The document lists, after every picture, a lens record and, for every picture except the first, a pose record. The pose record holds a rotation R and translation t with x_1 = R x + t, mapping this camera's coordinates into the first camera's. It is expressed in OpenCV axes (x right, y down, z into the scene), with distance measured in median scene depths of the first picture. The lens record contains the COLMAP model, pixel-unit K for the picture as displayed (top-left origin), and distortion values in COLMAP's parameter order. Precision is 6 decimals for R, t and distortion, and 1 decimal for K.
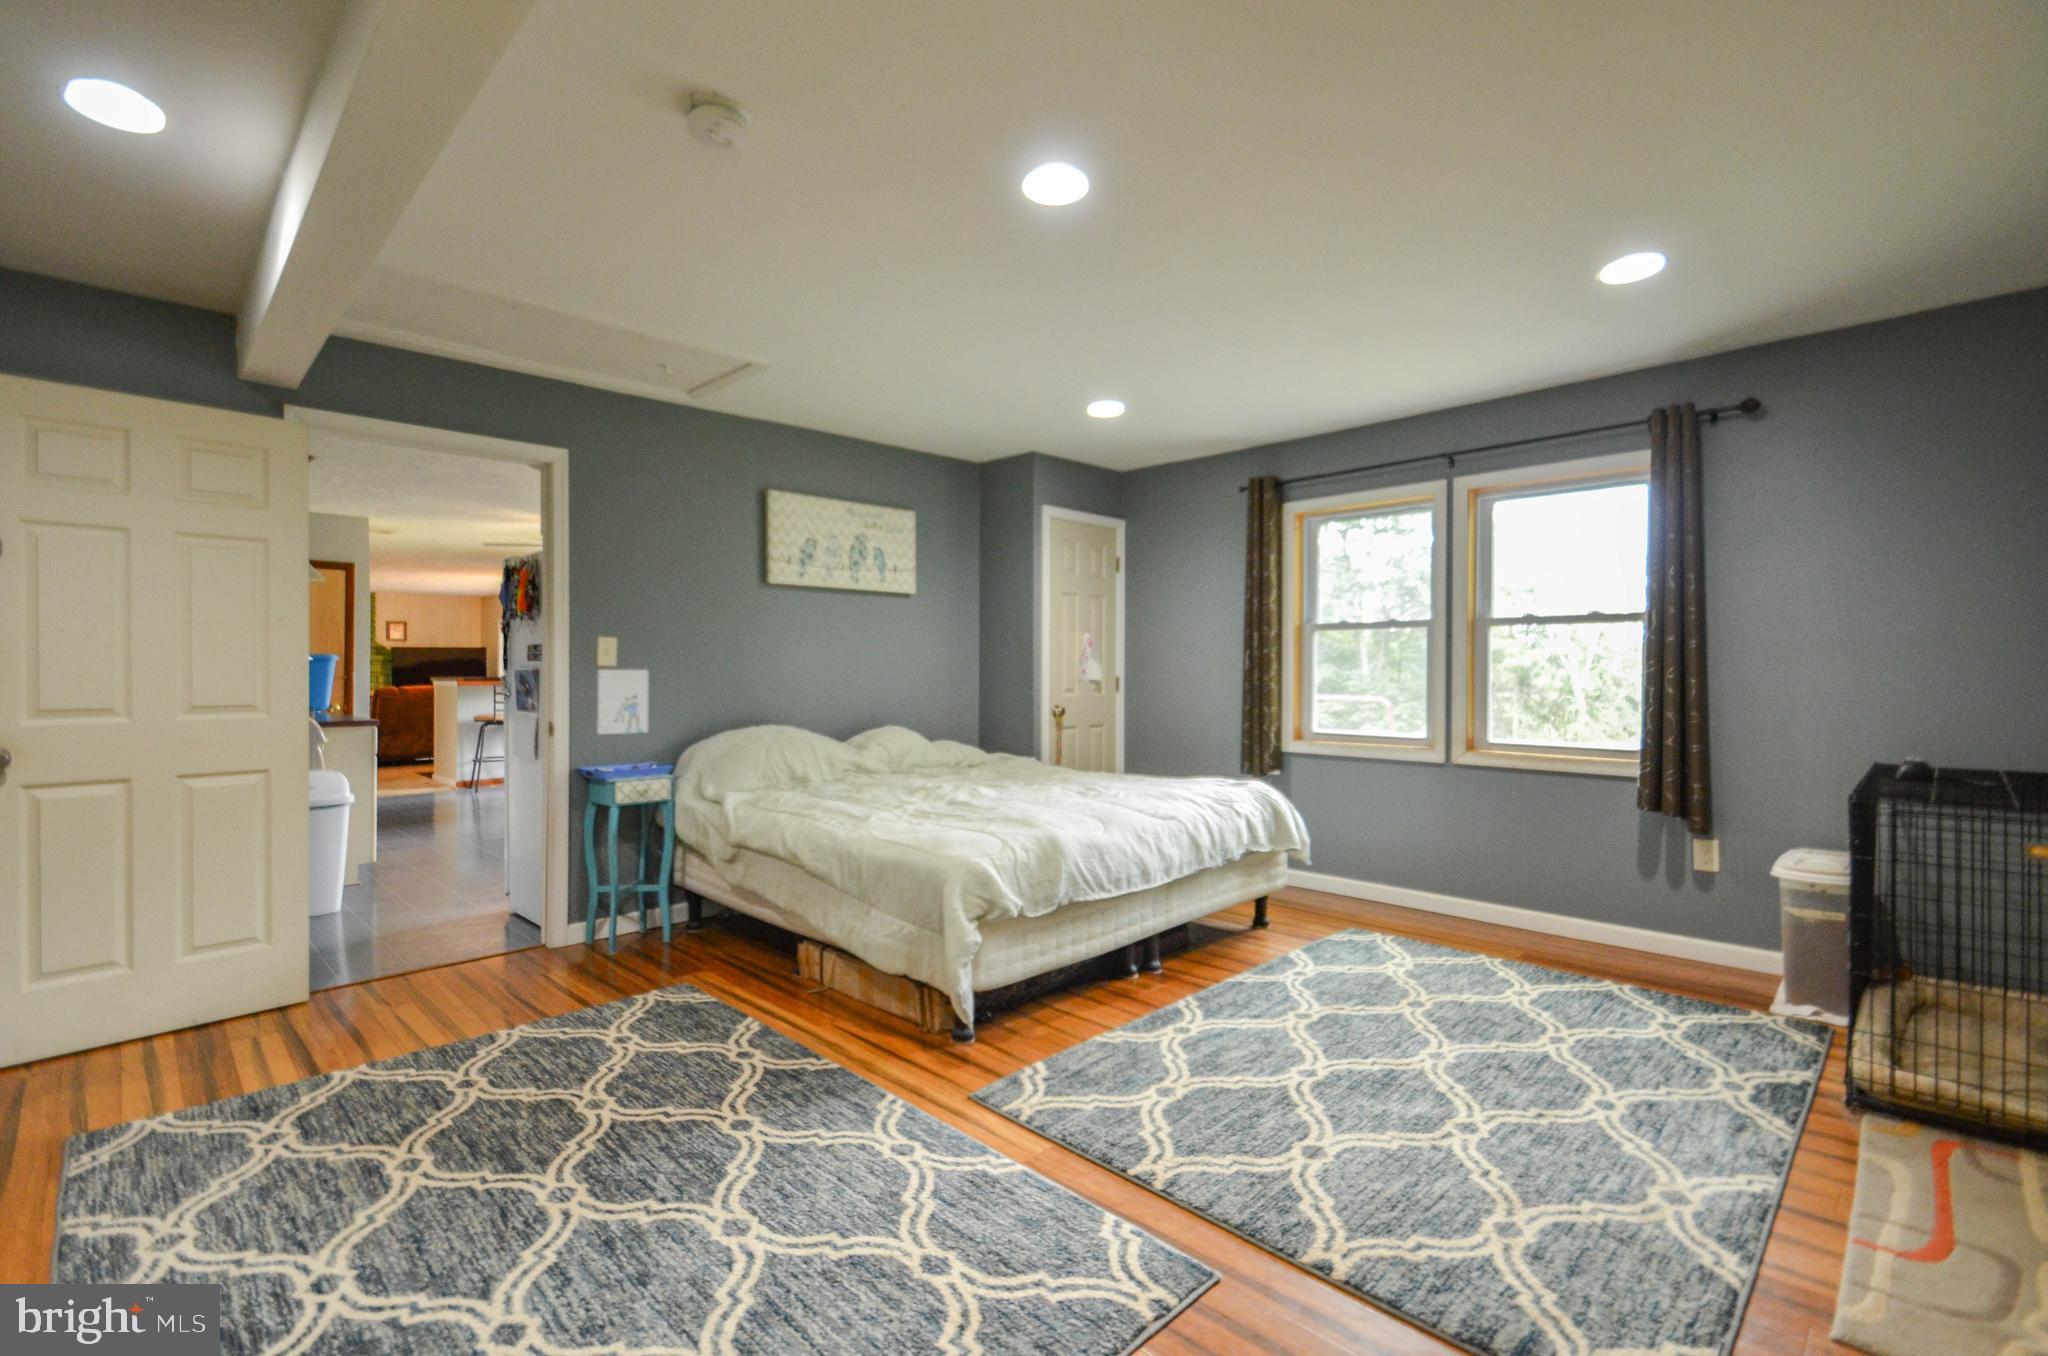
lens RADIAL K [[938.3, 0, 1019.3], [0, 938.3, 677.0], [0, 0, 1]] dist [0.022087, -0.012360]
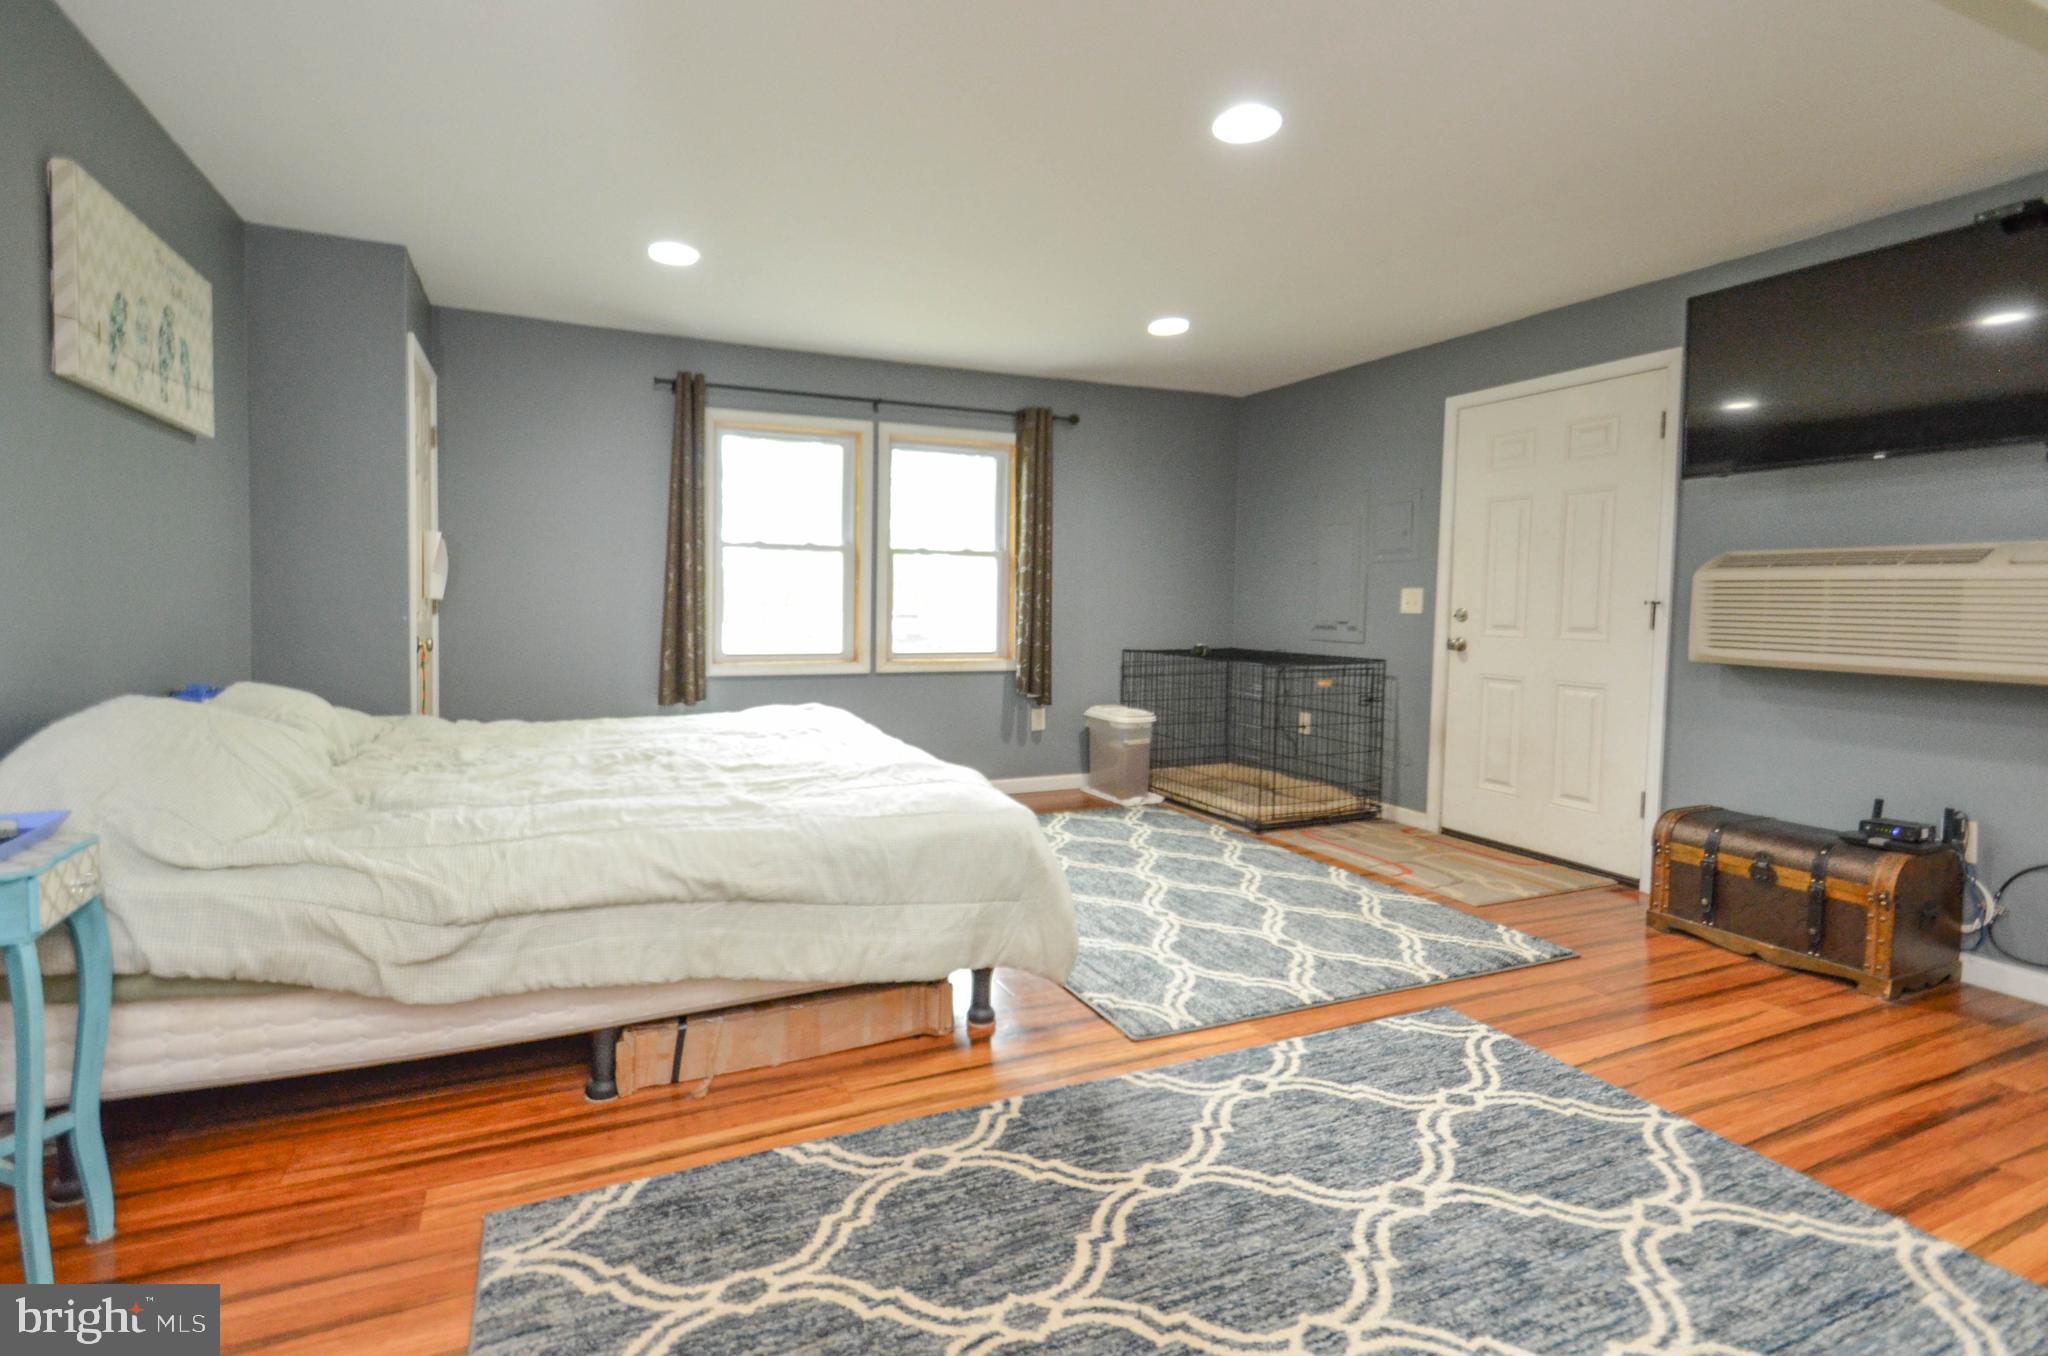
lens RADIAL K [[938.3, 0, 991.3], [0, 938.3, 646.1], [0, 0, 1]] dist [0.022087, -0.012360]
pose [[0.365919, -0.043894, 0.929611, -0.894355], [-0.004020, 0.998803, 0.048743, 0.004439], [-0.930638, -0.021573, 0.365305, 0.736832]]
